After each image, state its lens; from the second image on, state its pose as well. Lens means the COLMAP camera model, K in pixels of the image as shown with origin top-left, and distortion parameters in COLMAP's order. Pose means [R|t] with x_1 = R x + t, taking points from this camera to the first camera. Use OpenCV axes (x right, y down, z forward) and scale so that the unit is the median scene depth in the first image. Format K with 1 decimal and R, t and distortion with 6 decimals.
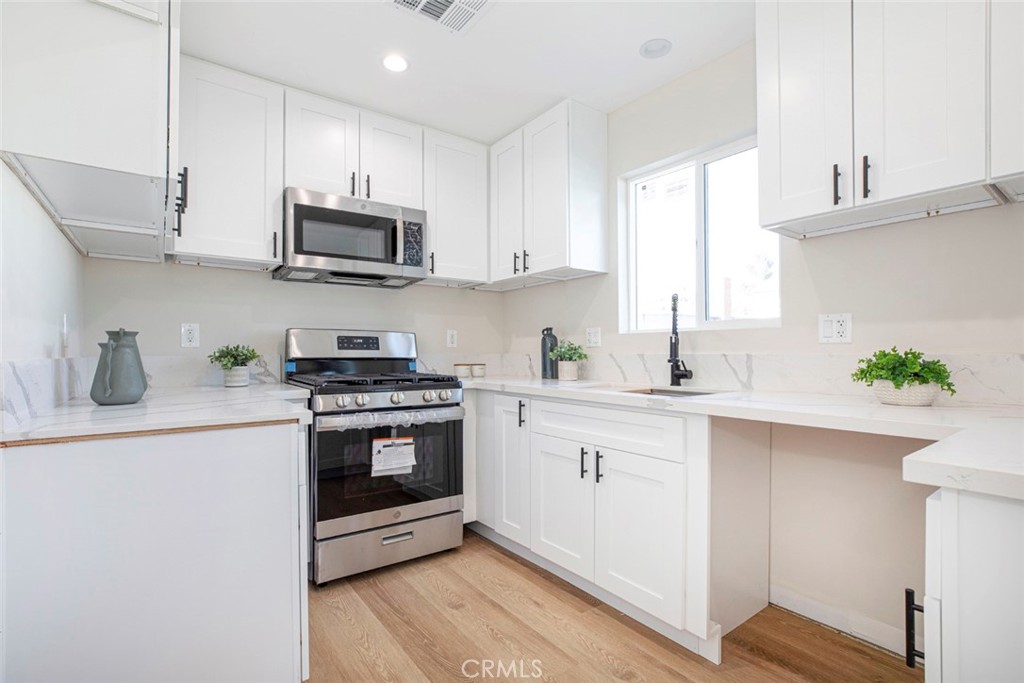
lens RADIAL K [[476.3, 0, 516.6], [0, 476.3, 343.7], [0, 0, 1]] dist [-0.016461, -0.000011]
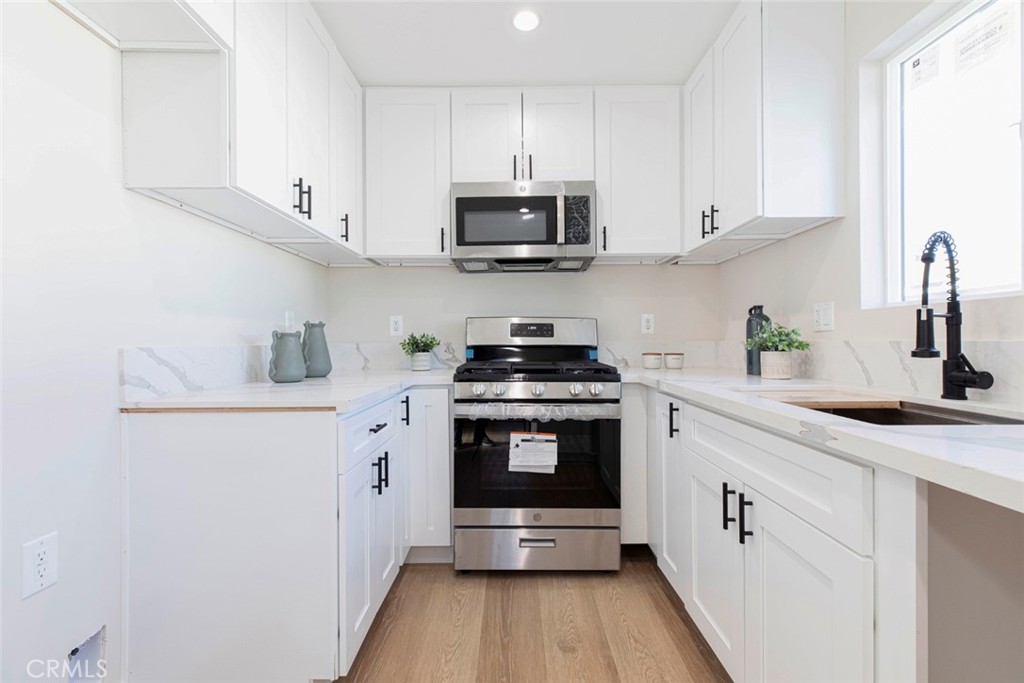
lens RADIAL K [[457.8, 0, 513.9], [0, 457.8, 335.3], [0, 0, 1]] dist [0.009523, -0.000329]
pose [[0.803579, -0.008130, -0.595142, 0.218102], [0.013246, 0.999903, 0.004226, 0.004954], [0.595050, -0.011280, 0.803609, 0.241555]]
